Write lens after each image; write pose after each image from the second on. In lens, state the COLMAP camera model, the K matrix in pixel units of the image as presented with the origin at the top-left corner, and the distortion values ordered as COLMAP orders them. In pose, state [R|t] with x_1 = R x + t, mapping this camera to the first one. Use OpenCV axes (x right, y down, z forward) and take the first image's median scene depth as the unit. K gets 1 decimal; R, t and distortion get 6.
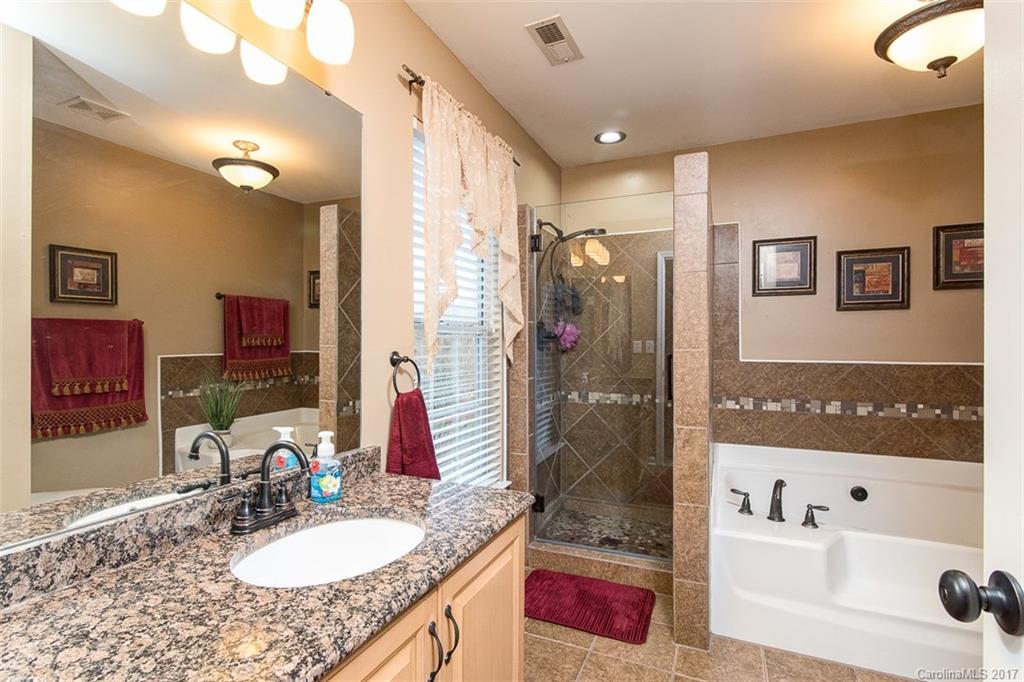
lens RADIAL K [[469.9, 0, 513.2], [0, 469.9, 342.1], [0, 0, 1]] dist [-0.010733, 0.001251]
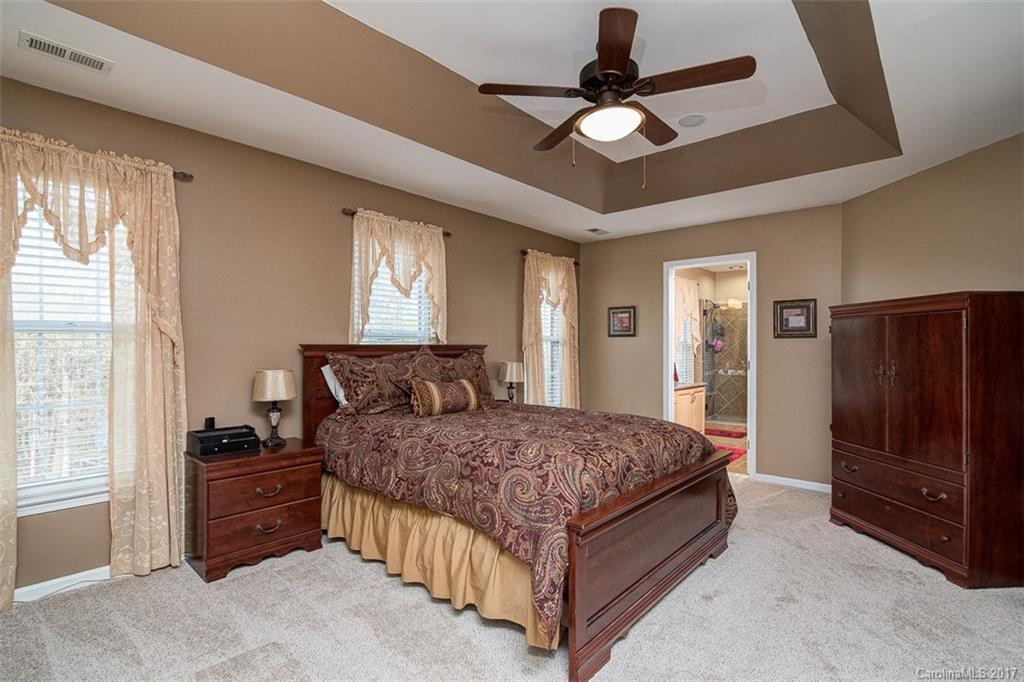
lens RADIAL K [[469.9, 0, 512.5], [0, 469.9, 345.1], [0, 0, 1]] dist [-0.010733, 0.001251]
pose [[0.951829, 0.004247, -0.306601, -0.159374], [-0.004680, 0.999989, -0.000678, -0.011182], [0.306595, 0.002081, 0.951838, -1.702390]]
